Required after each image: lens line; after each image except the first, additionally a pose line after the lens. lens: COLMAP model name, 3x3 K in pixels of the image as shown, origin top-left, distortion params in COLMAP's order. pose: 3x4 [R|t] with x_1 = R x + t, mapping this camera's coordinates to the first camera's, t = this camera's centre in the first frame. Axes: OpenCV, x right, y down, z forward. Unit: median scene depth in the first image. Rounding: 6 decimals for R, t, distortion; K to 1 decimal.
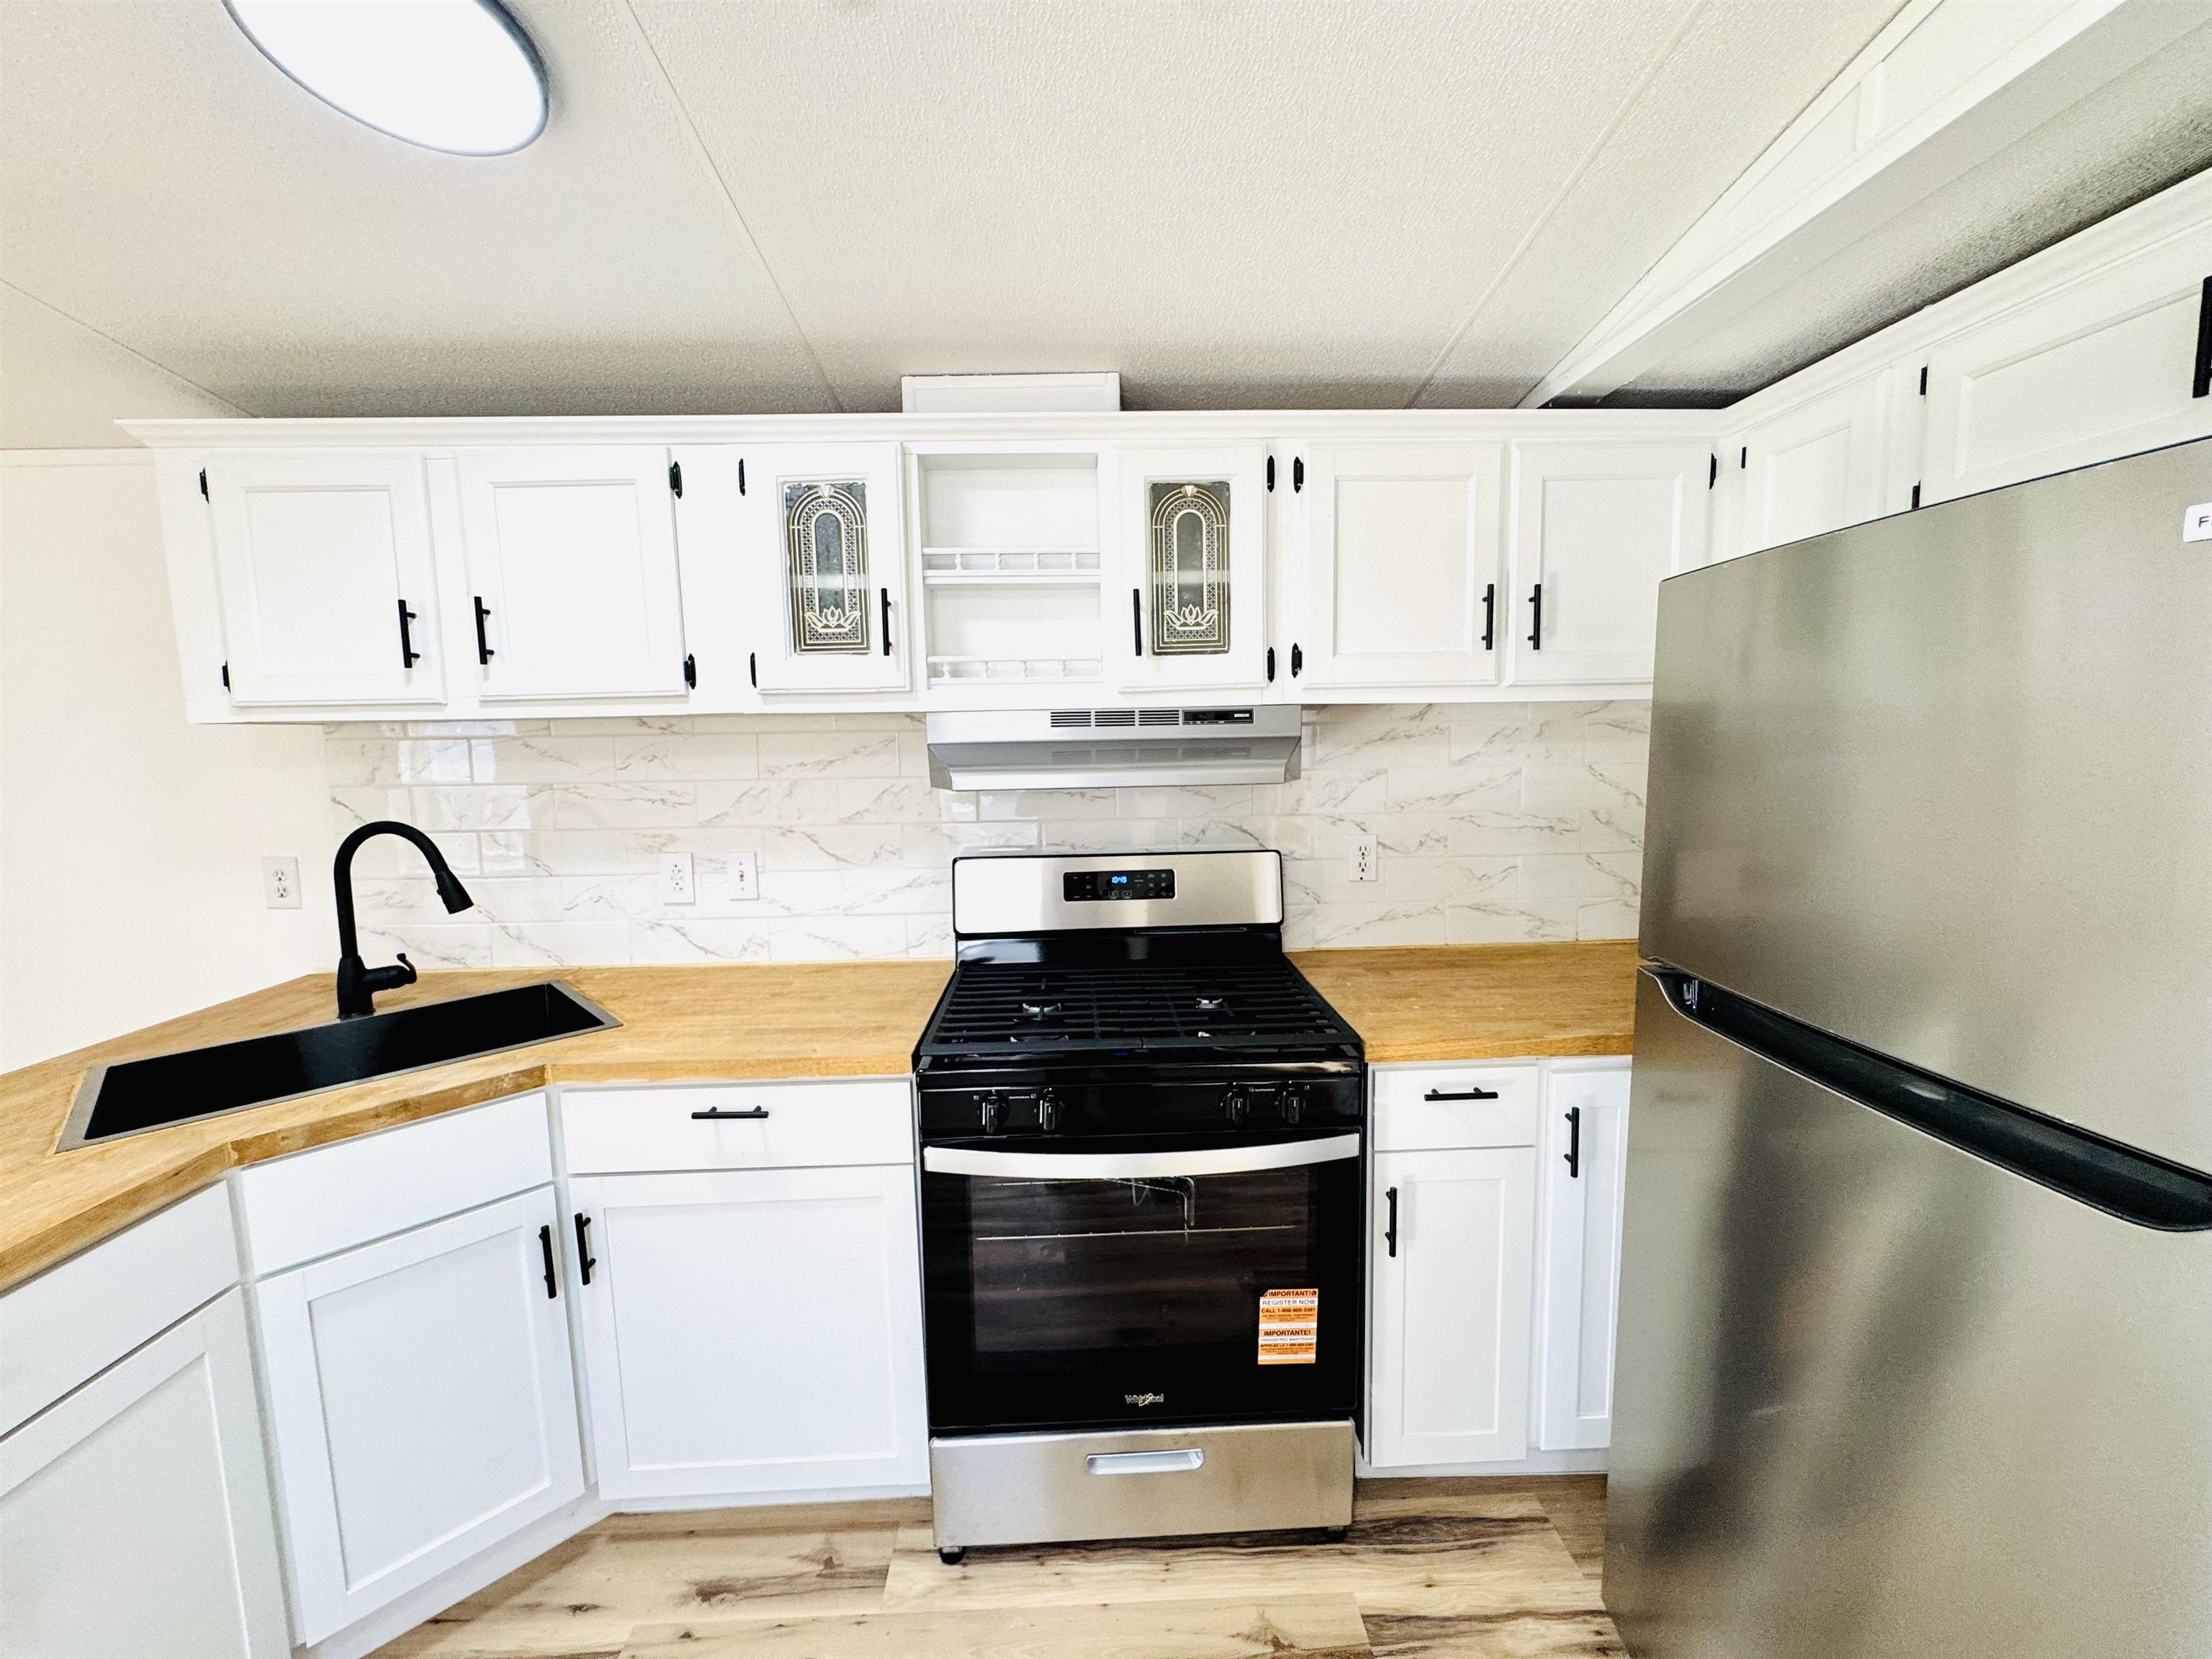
lens RADIAL K [[885.9, 0, 1107.5], [0, 885.9, 827.5], [0, 0, 1]] dist [-0.005737, 0.000831]
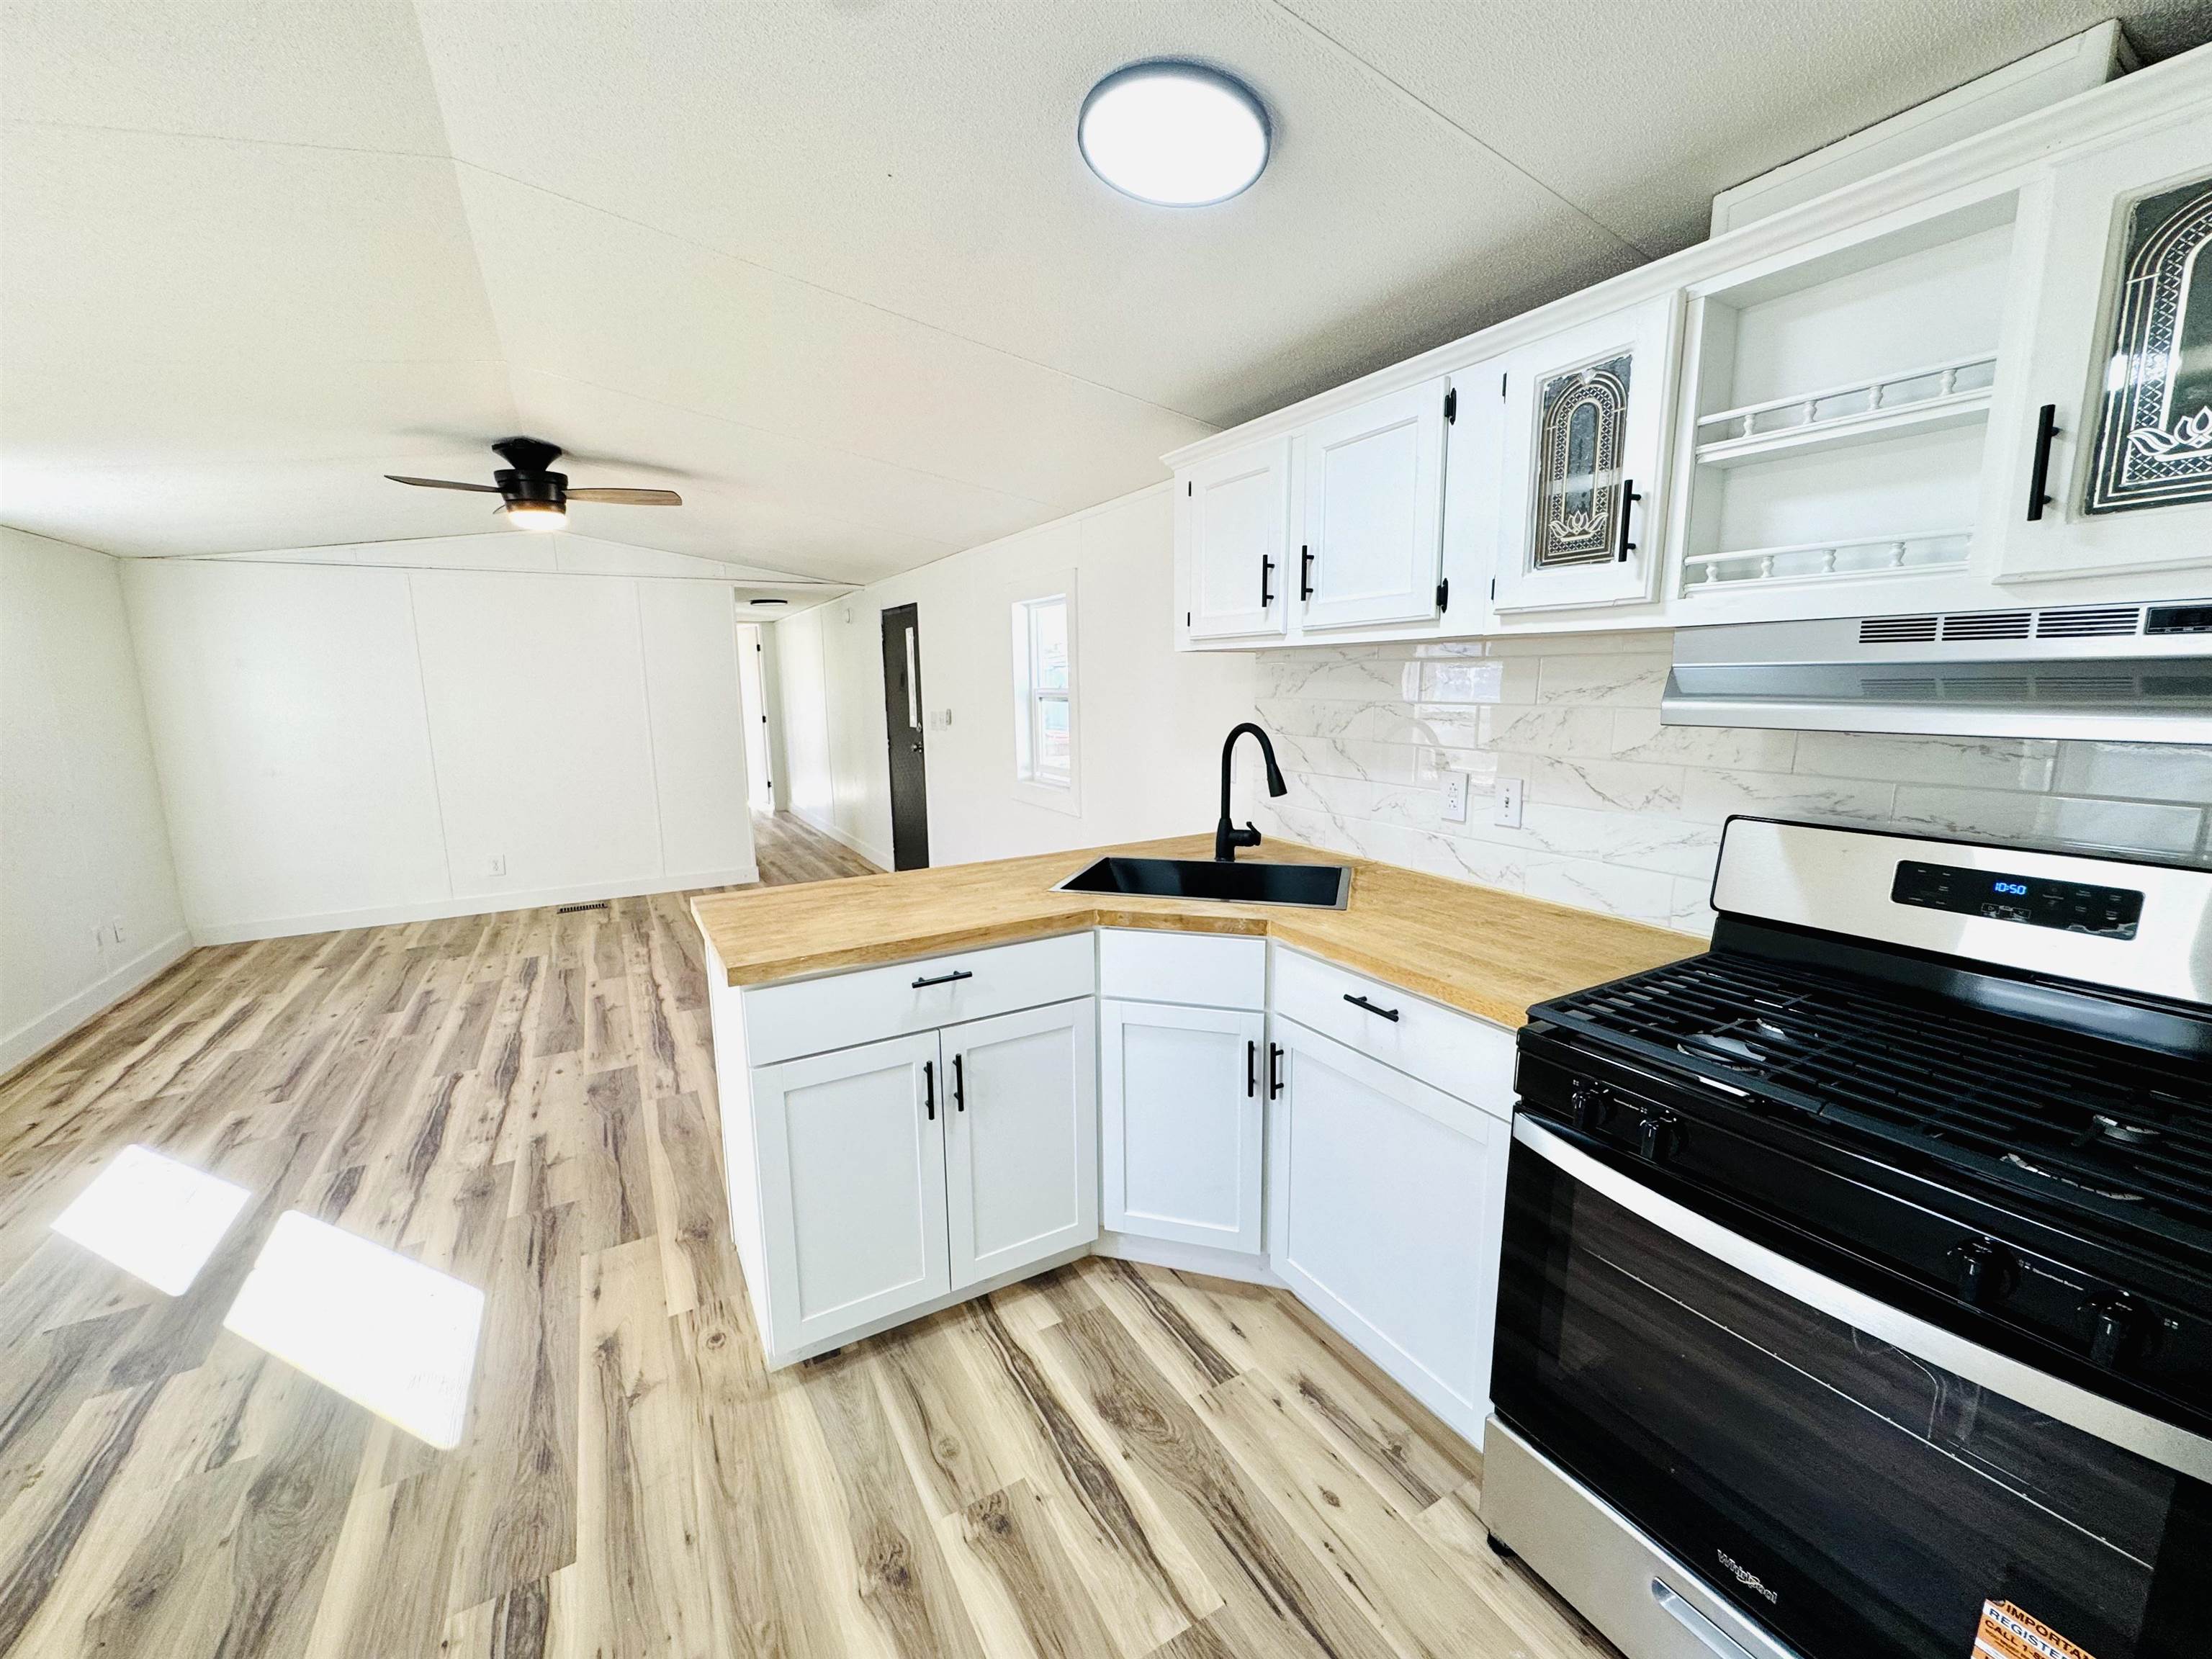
lens RADIAL K [[885.9, 0, 1105.1], [0, 885.9, 827.5], [0, 0, 1]] dist [-0.005737, 0.000831]
pose [[0.467764, 0.160209, -0.869212, 0.286465], [-0.092747, 0.986903, 0.131990, -0.007814], [0.878974, 0.018877, 0.476497, 0.157299]]
